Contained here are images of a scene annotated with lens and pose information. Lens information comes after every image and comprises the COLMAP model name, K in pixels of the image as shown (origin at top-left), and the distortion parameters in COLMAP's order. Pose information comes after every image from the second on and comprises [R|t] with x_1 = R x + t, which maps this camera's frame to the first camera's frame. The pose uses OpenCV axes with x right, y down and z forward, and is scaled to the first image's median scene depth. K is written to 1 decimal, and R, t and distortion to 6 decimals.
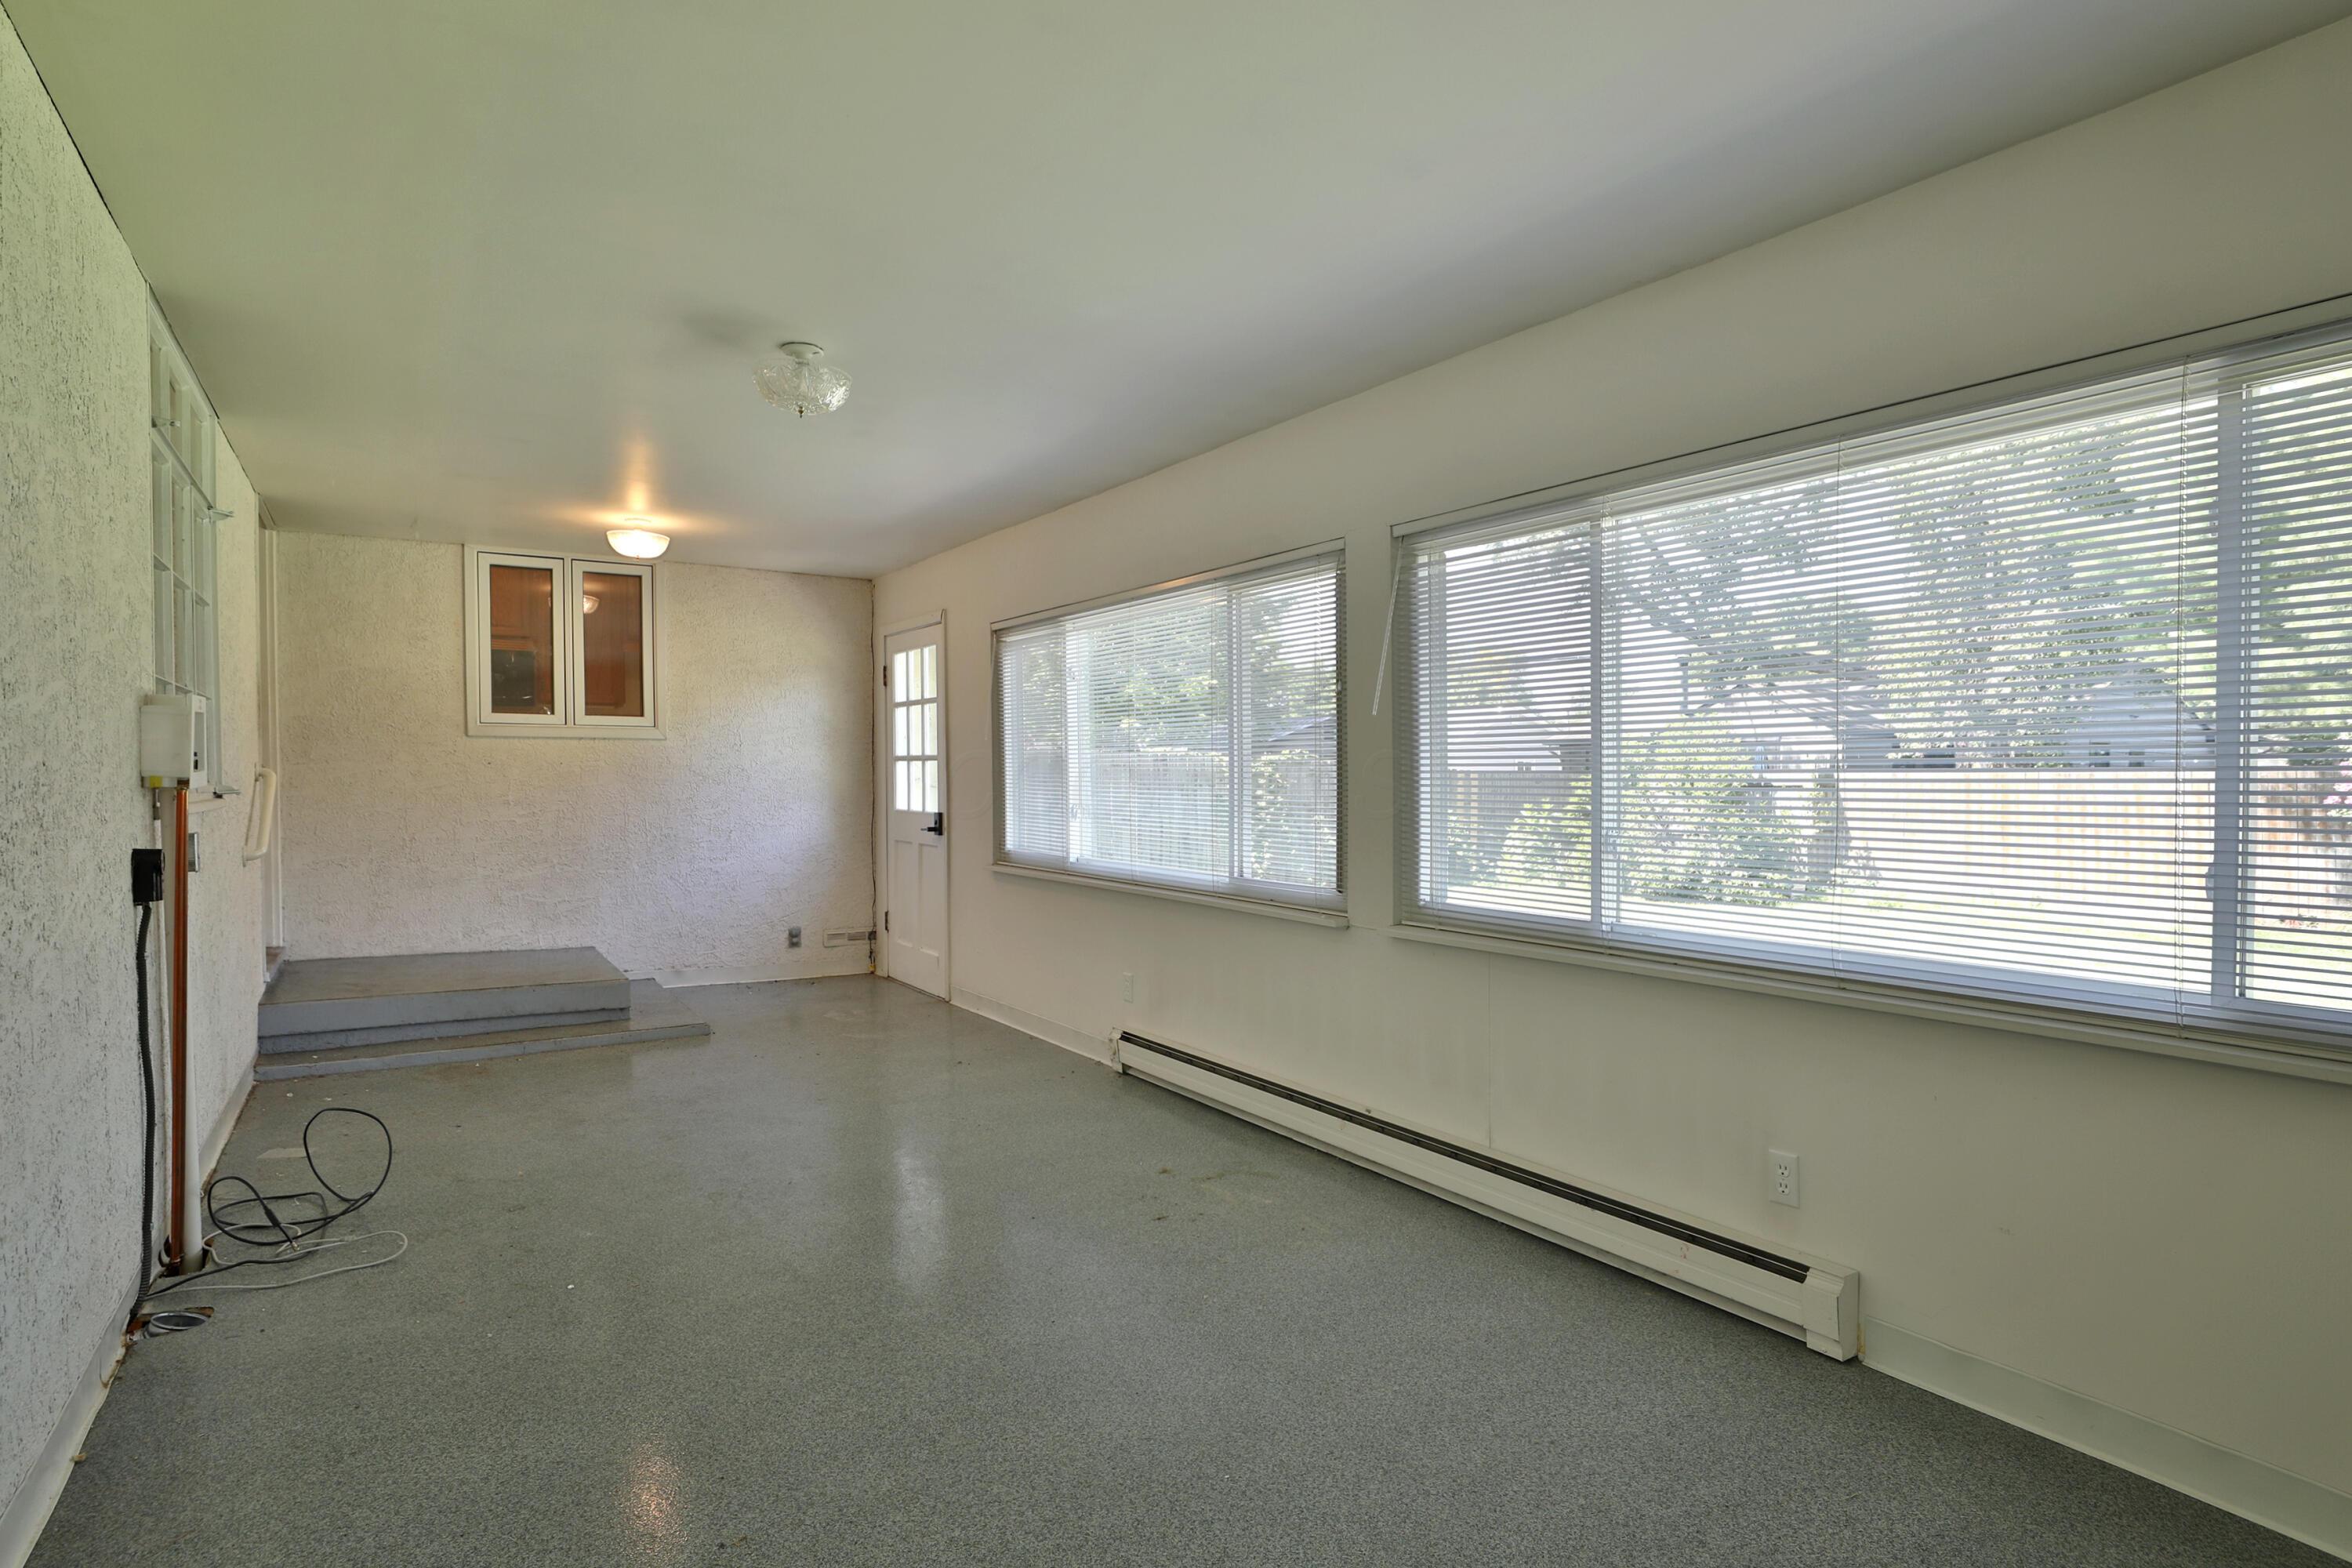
lens RADIAL K [[1259.5, 0, 1176.0], [0, 1259.5, 784.0], [0, 0, 1]] dist [-0.000129, 0.000086]
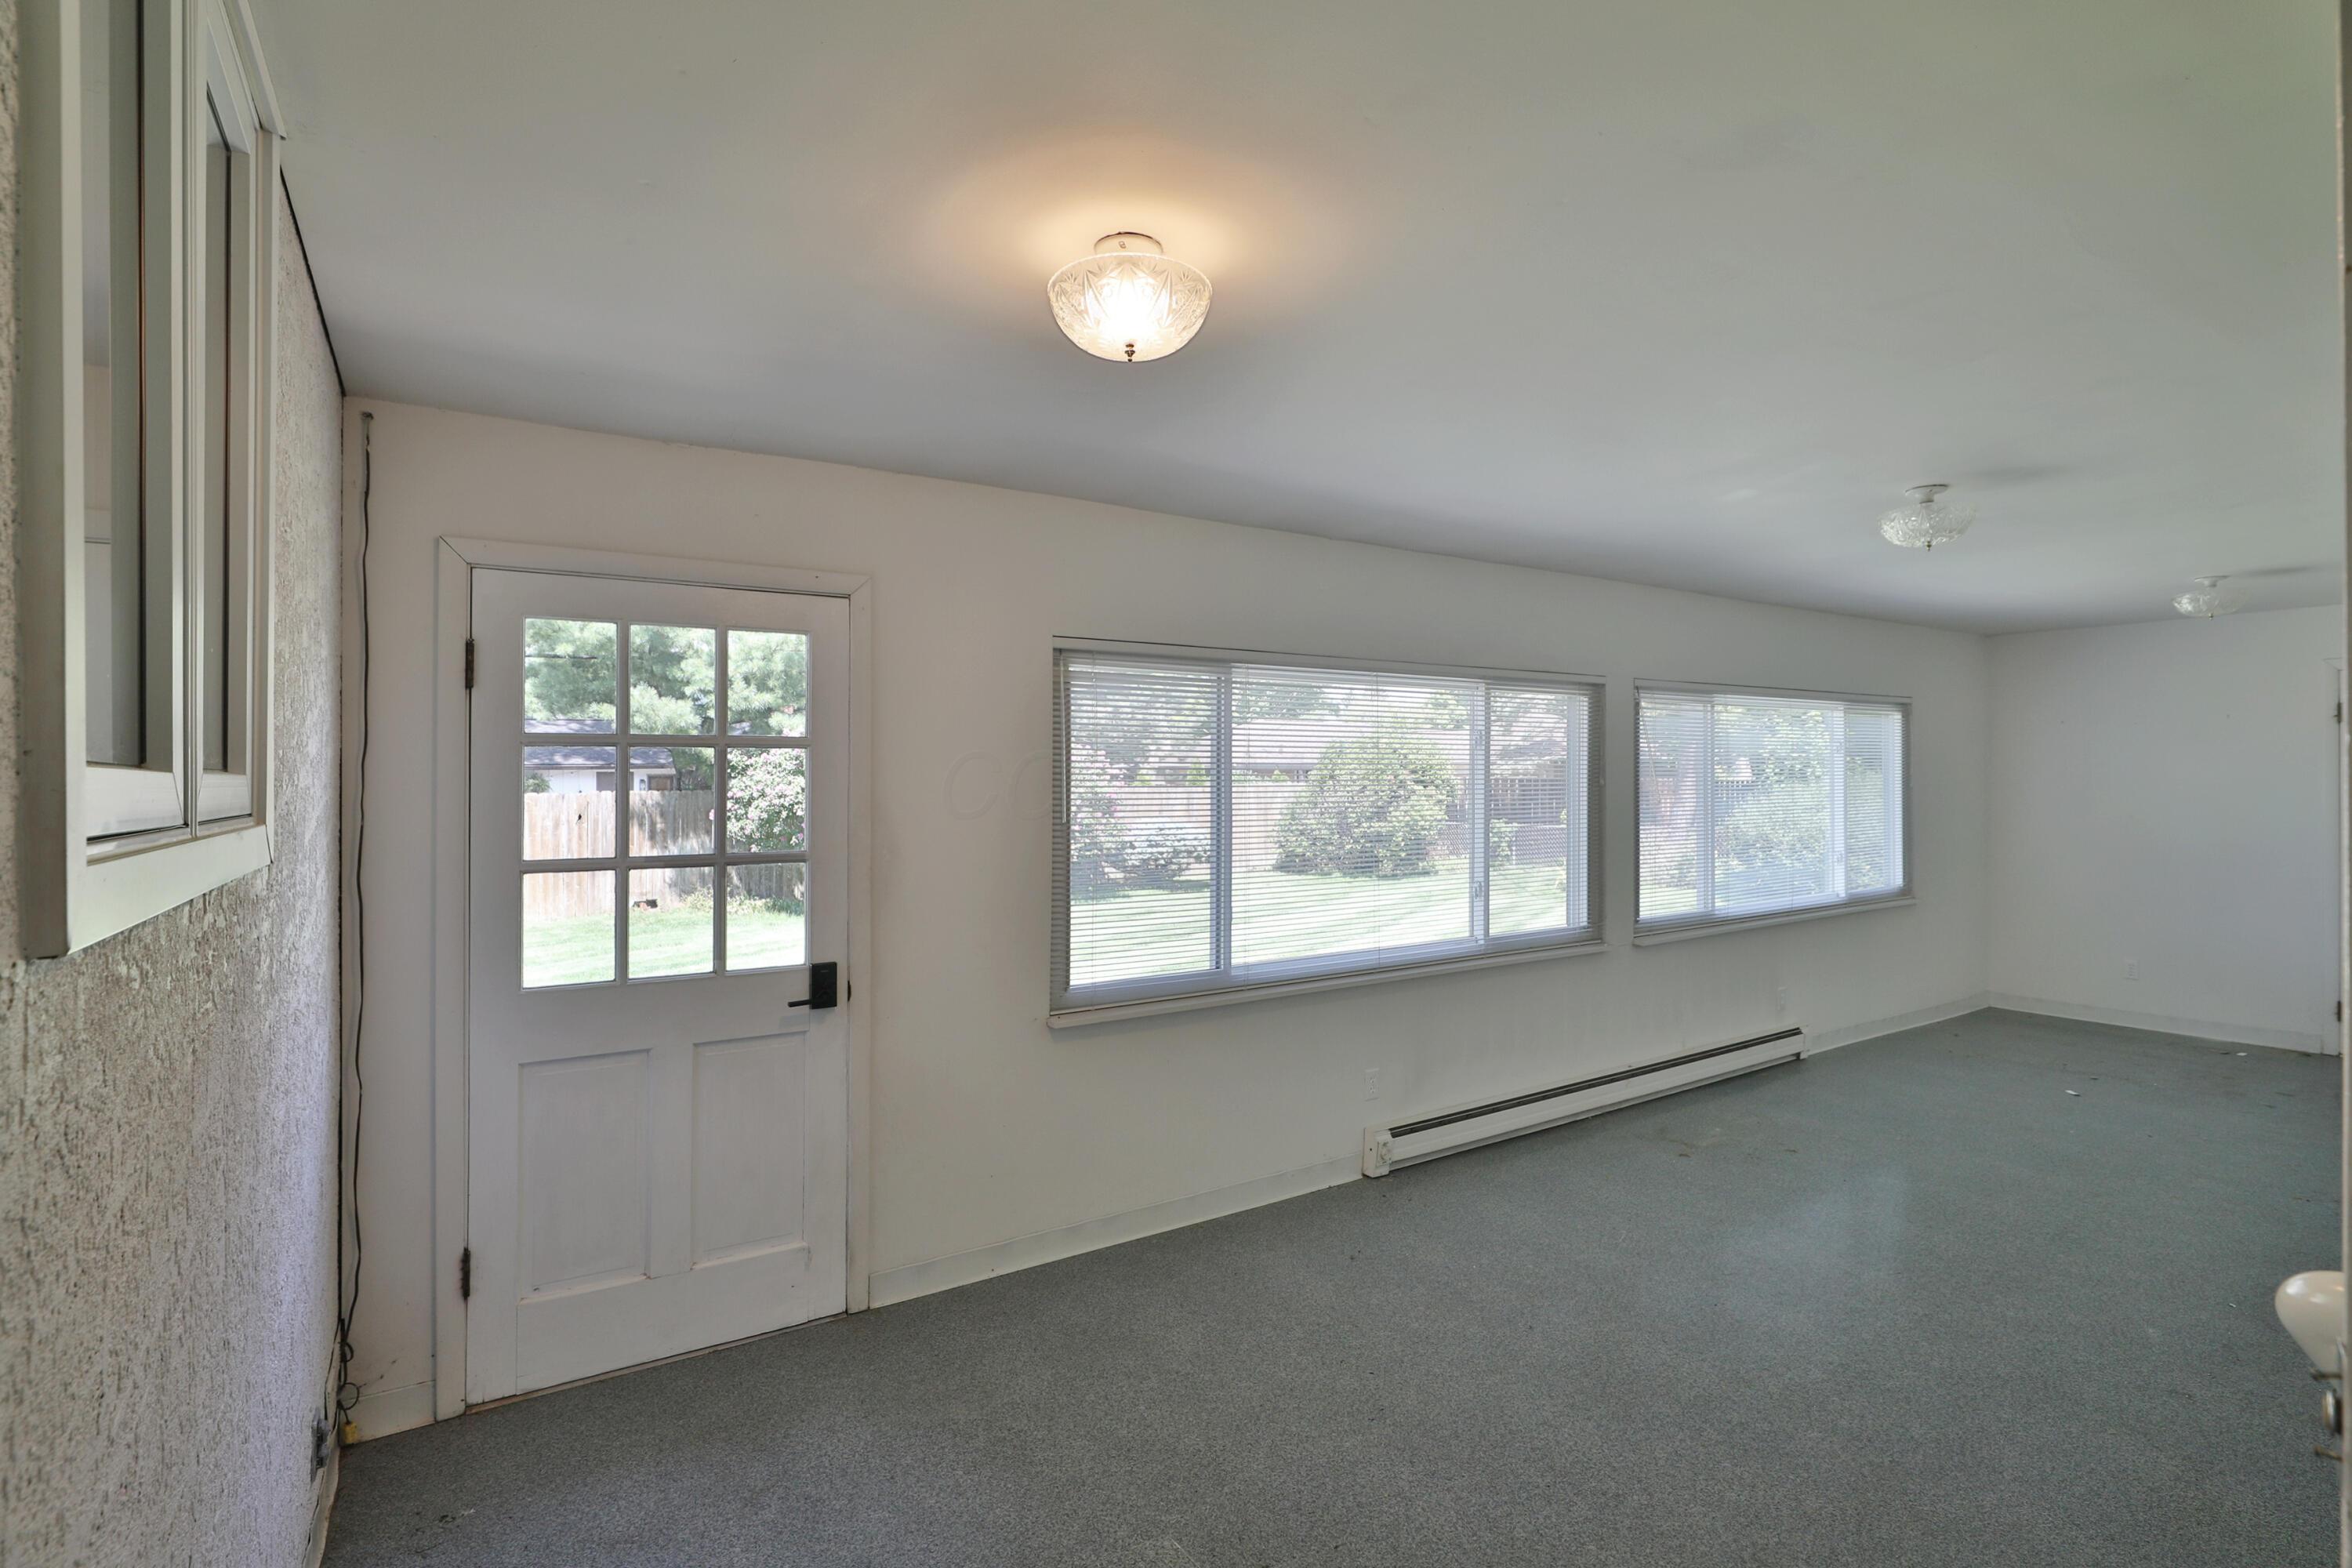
lens RADIAL K [[1122.5, 0, 1176.0], [0, 1122.5, 784.0], [0, 0, 1]] dist [-0.040521, 0.000011]
pose [[-0.003540, -0.009214, 0.999951, -1.044699], [0.013233, 0.999870, 0.009260, -0.085911], [-0.999906, 0.013265, -0.003417, 1.383434]]
